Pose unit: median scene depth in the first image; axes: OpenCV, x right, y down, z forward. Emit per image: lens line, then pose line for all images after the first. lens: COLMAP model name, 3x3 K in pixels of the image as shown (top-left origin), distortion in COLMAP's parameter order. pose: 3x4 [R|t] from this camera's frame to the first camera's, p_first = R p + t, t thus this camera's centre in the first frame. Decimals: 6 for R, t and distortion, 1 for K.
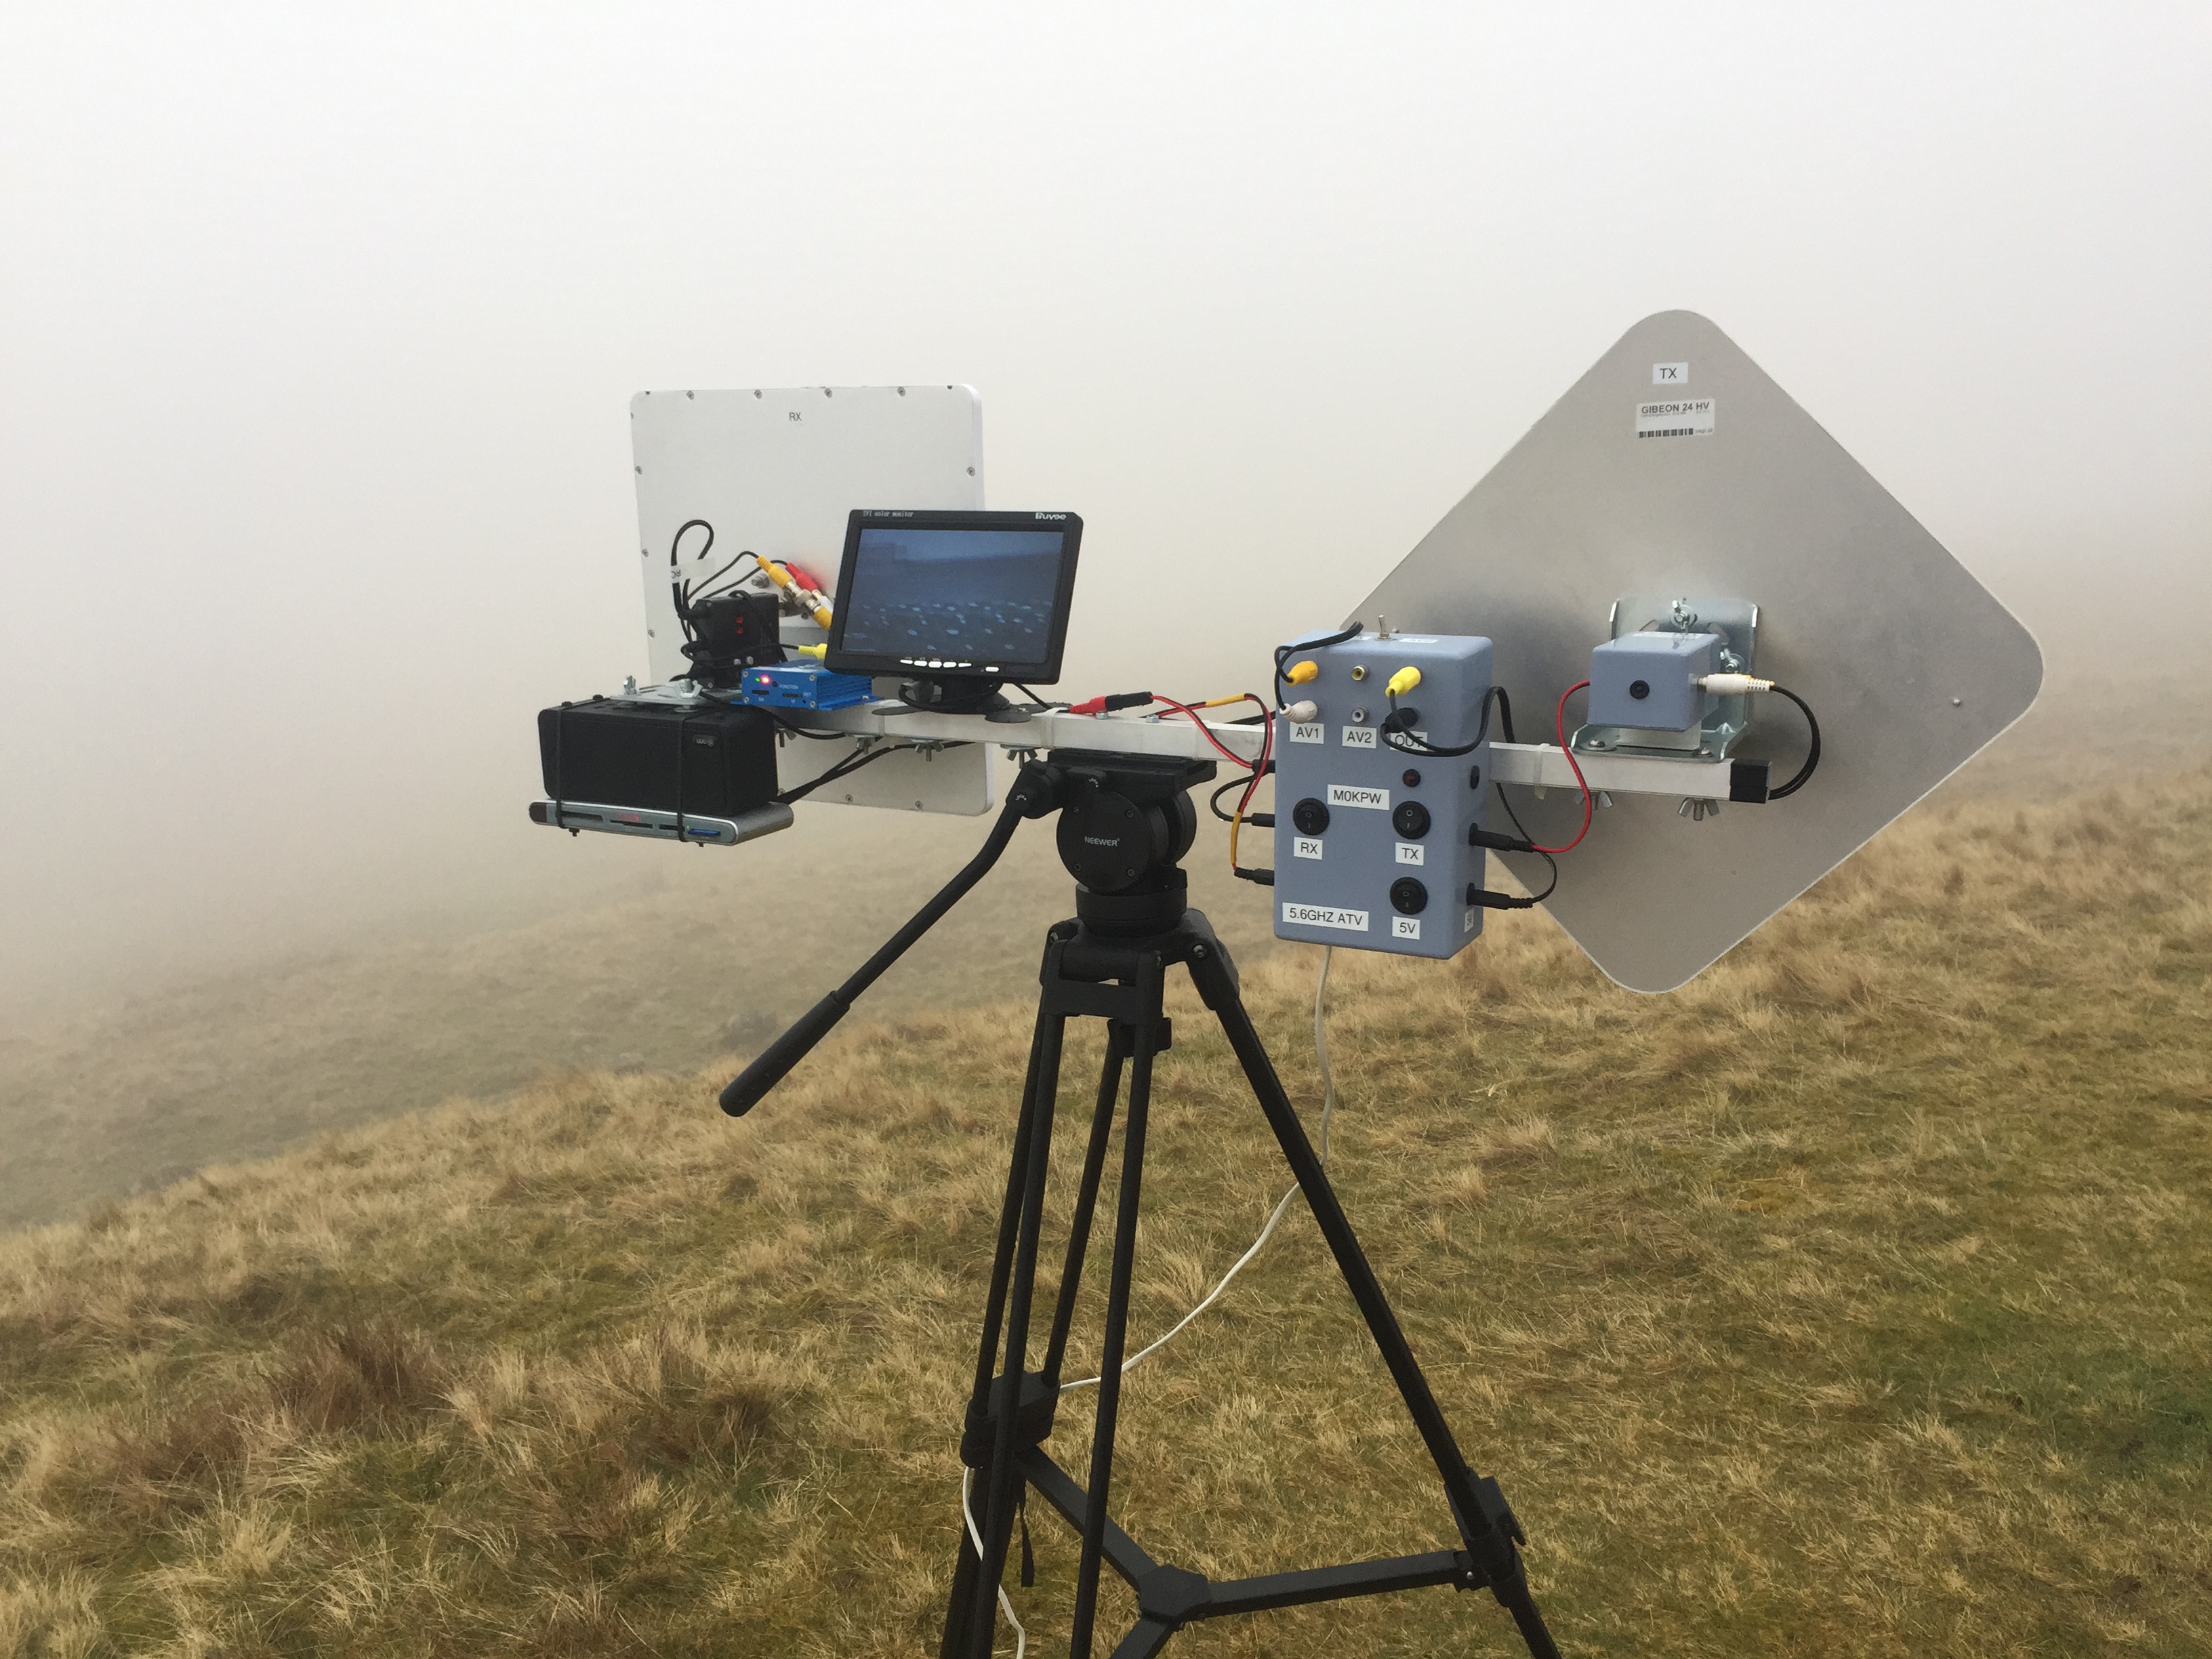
lens RADIAL K [[1832.8, 0, 1106.0], [0, 1832.8, 829.5], [0, 0, 1]] dist [0.068938, -0.002137]
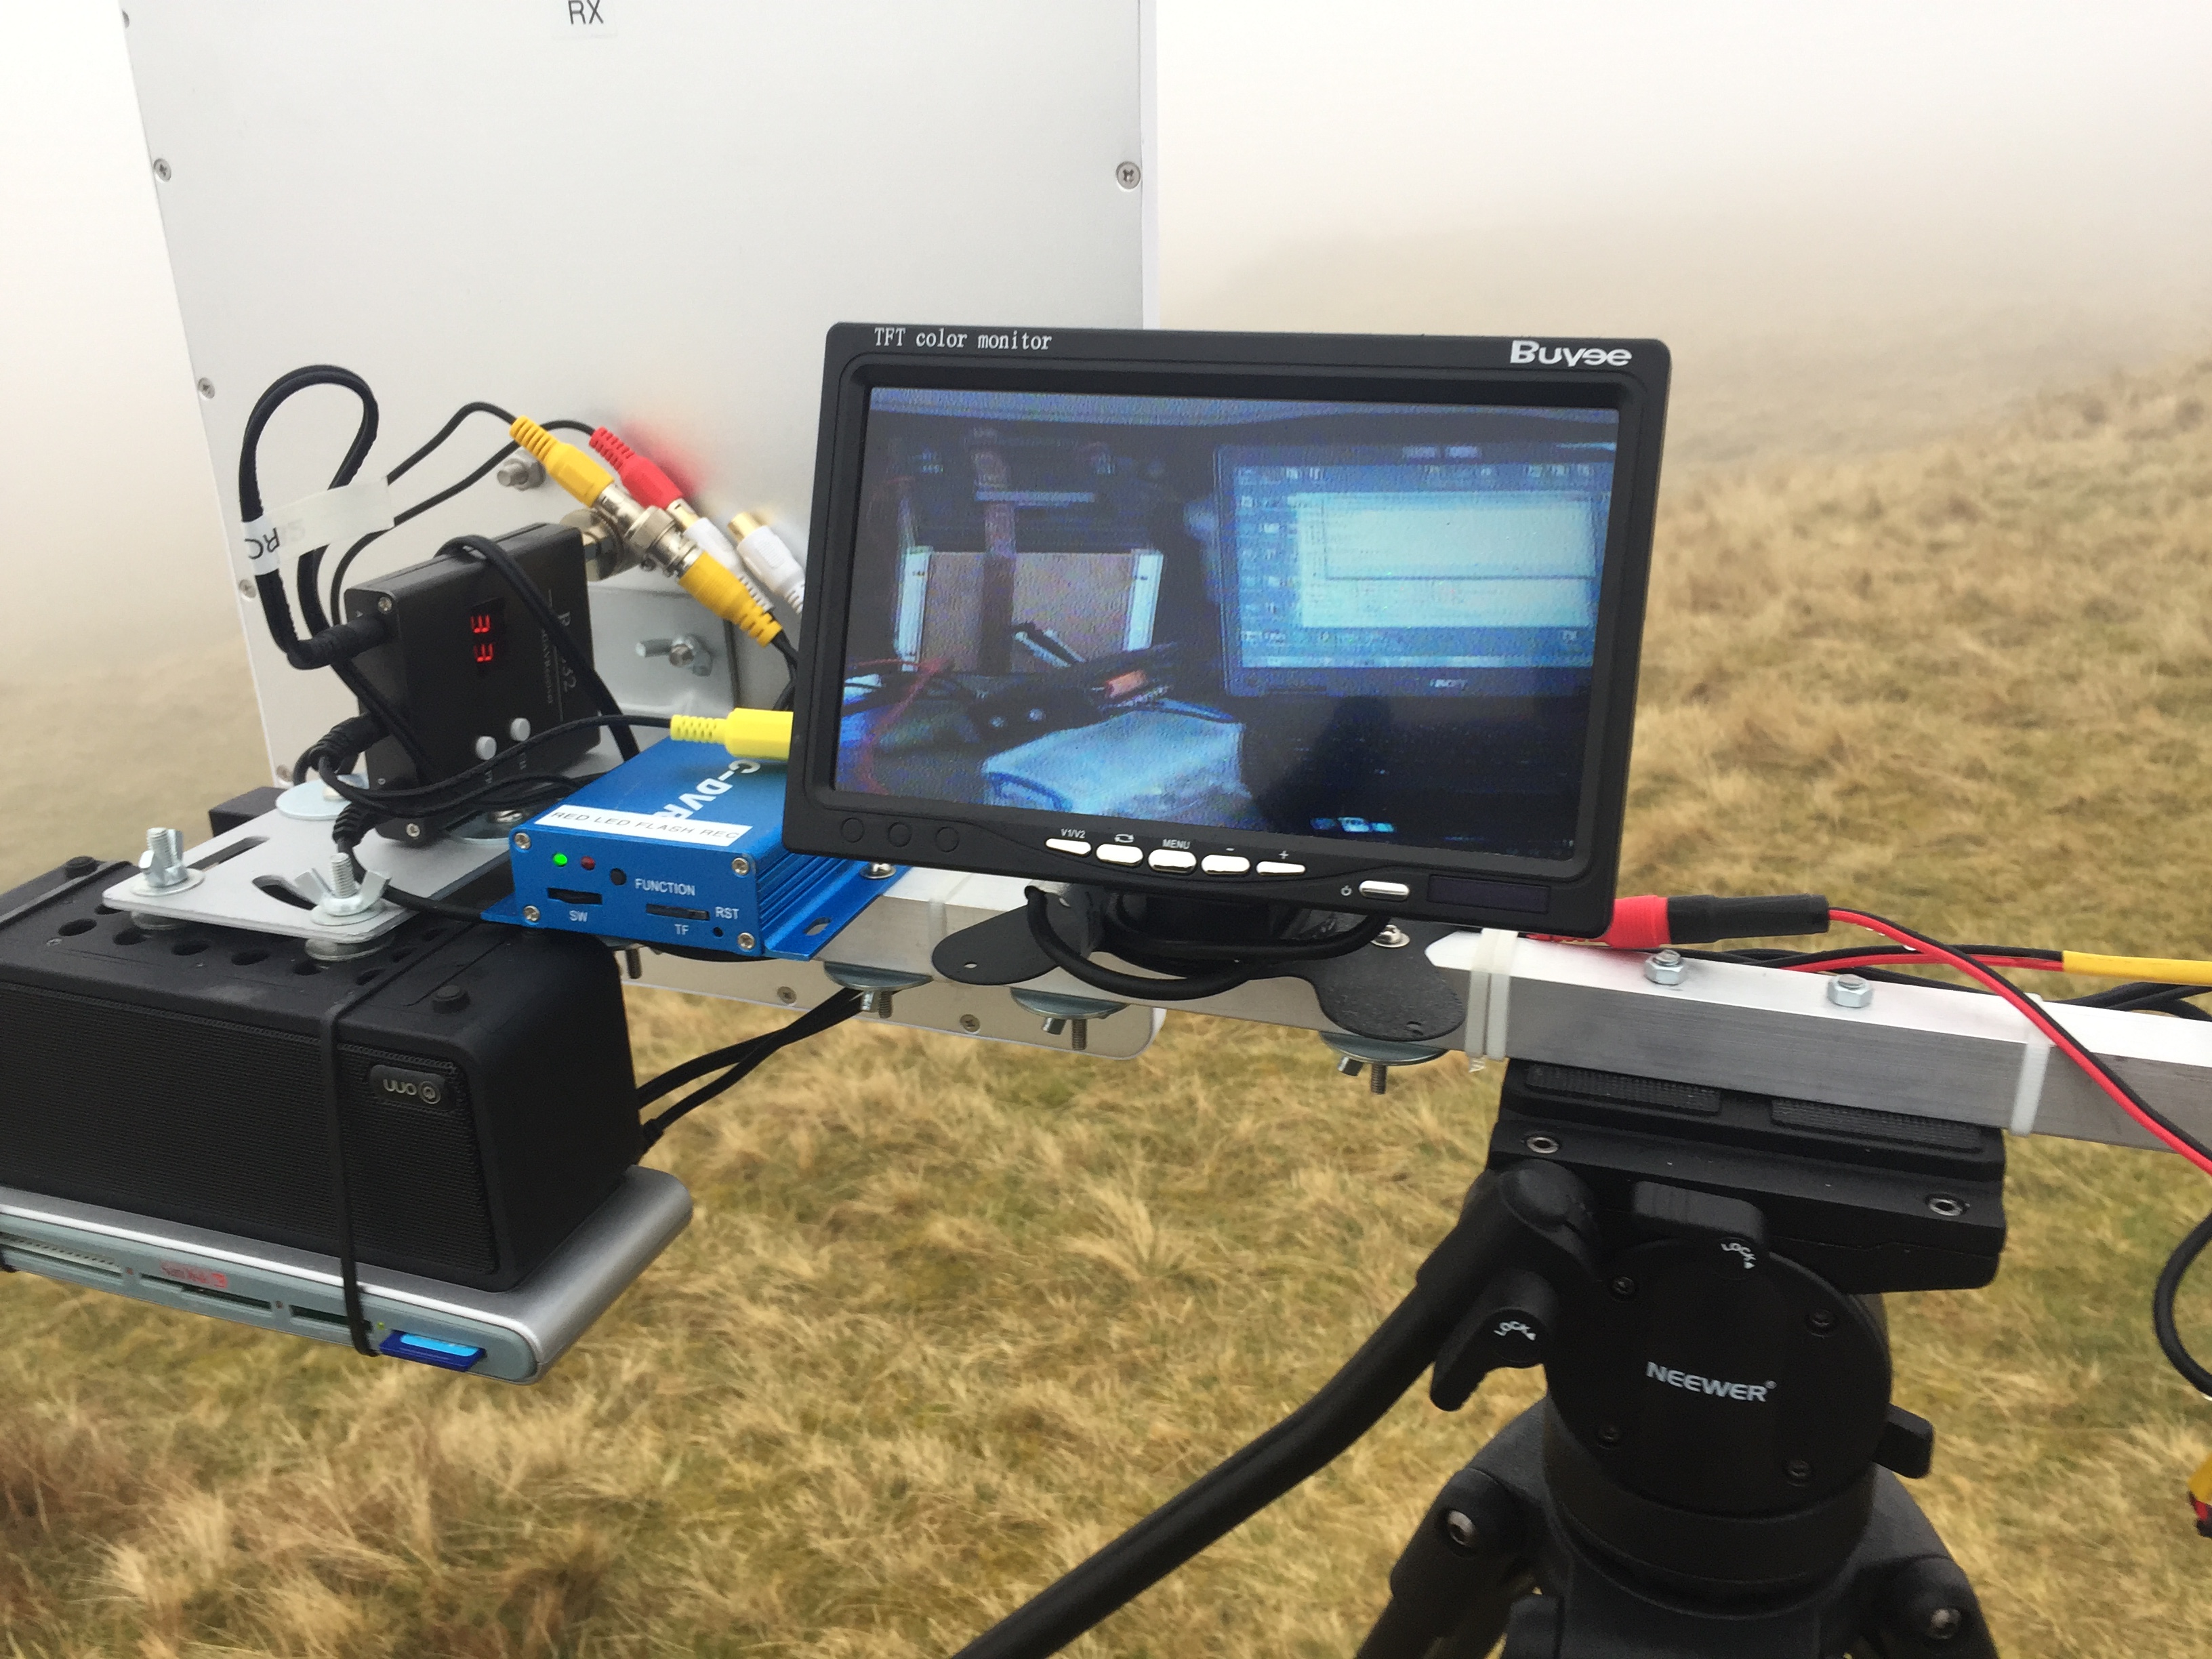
lens RADIAL K [[1900.7, 0, 1095.5], [0, 1900.7, 830.9], [0, 0, 1]] dist [0.094911, -0.118190]
pose [[0.992142, -0.054055, 0.112836, -0.050381], [0.034458, 0.985029, 0.168909, -0.052993], [-0.120277, -0.163694, 0.979152, 0.247543]]
